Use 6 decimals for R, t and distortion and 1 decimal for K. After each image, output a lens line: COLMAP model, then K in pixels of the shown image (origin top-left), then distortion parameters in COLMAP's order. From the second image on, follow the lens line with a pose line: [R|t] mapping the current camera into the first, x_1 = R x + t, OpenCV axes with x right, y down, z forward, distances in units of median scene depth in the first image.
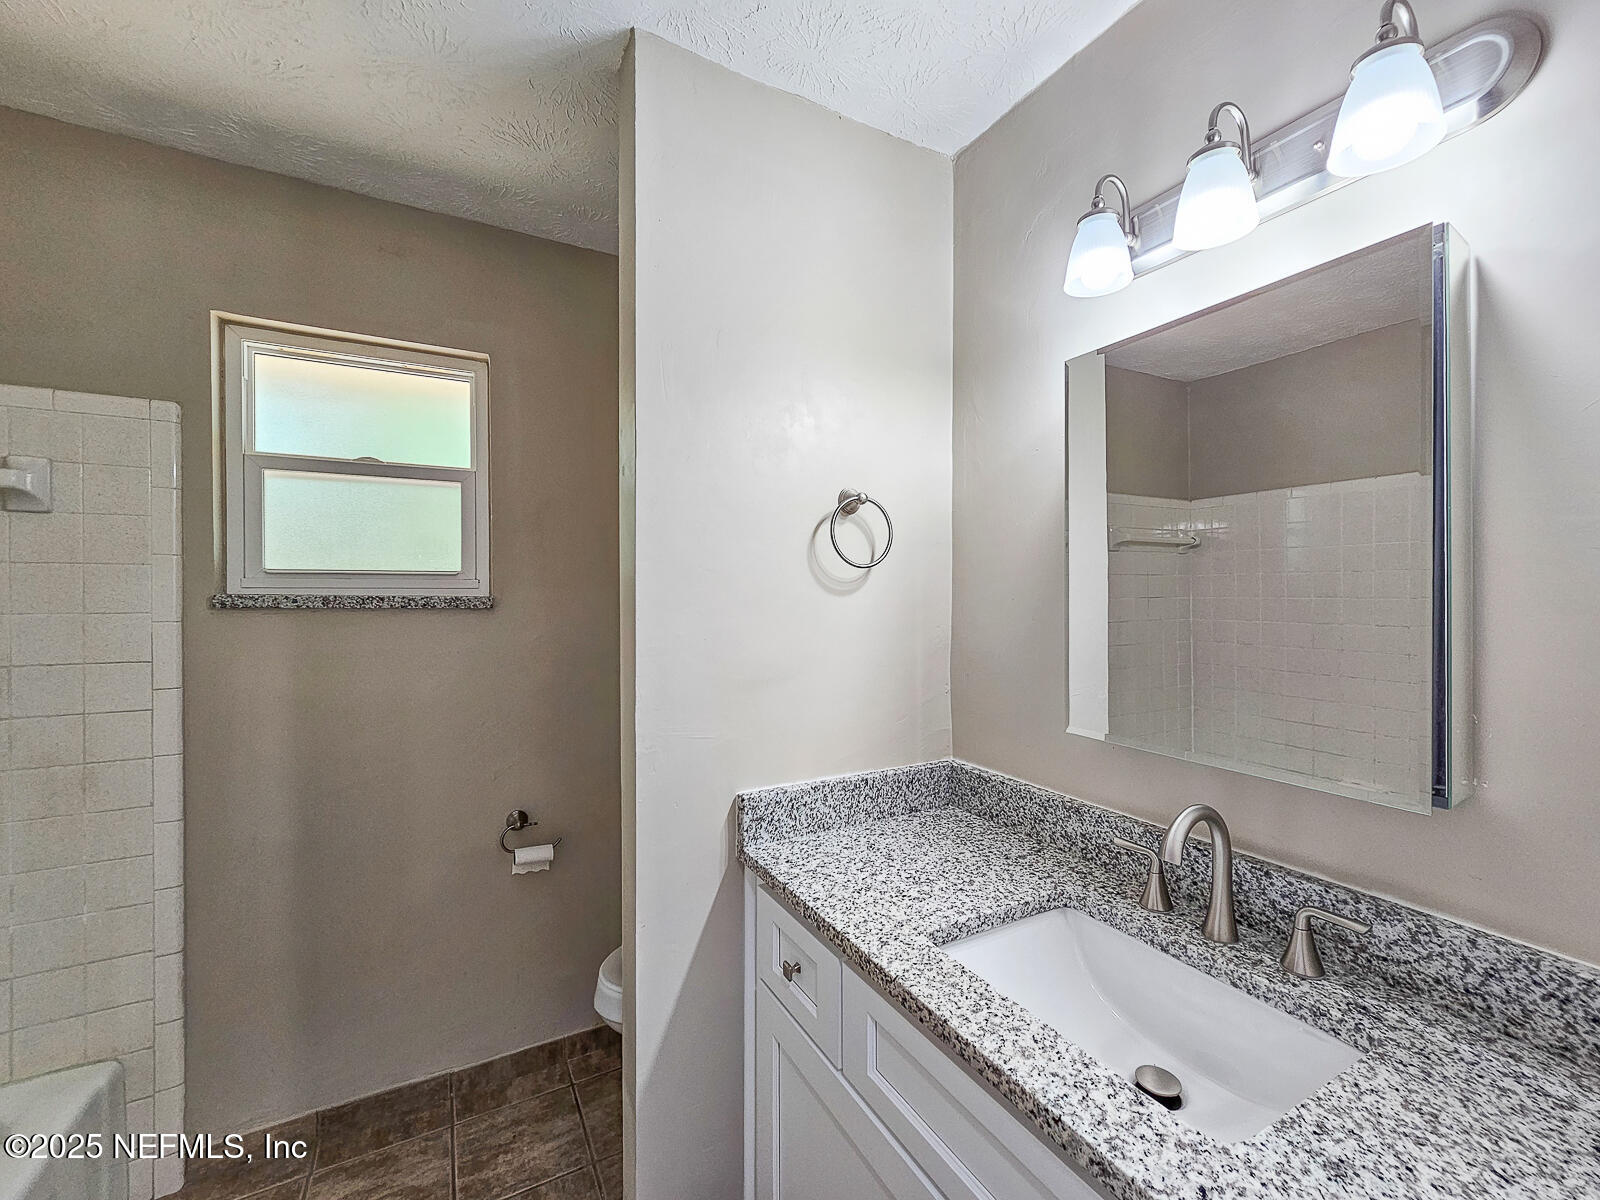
lens RADIAL K [[668.9, 0, 794.0], [0, 668.9, 591.1], [0, 0, 1]] dist [-0.000253, -0.000016]
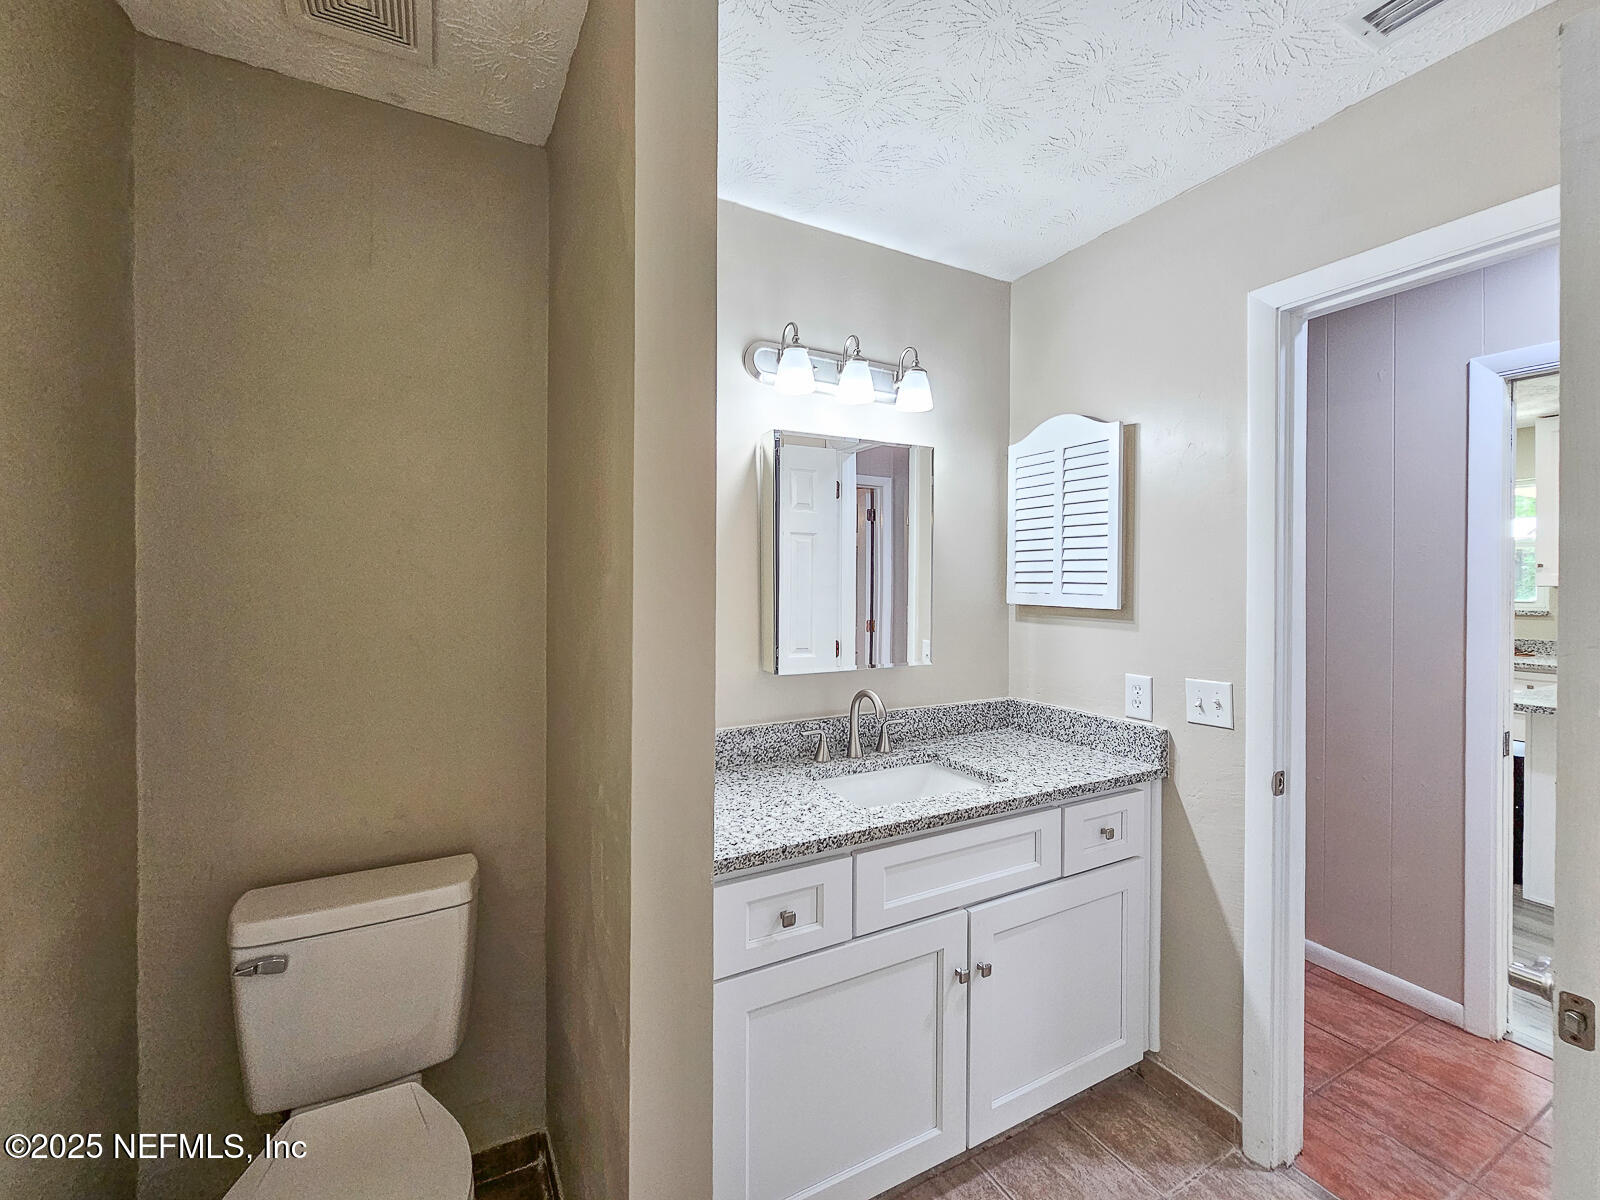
lens RADIAL K [[668.9, 0, 794.0], [0, 668.9, 591.1], [0, 0, 1]] dist [-0.000253, -0.000016]
pose [[-0.003630, -0.012161, 0.999919, -1.147087], [-0.009538, 0.999881, 0.012126, 0.002119], [-0.999948, -0.009494, -0.003746, 1.017535]]
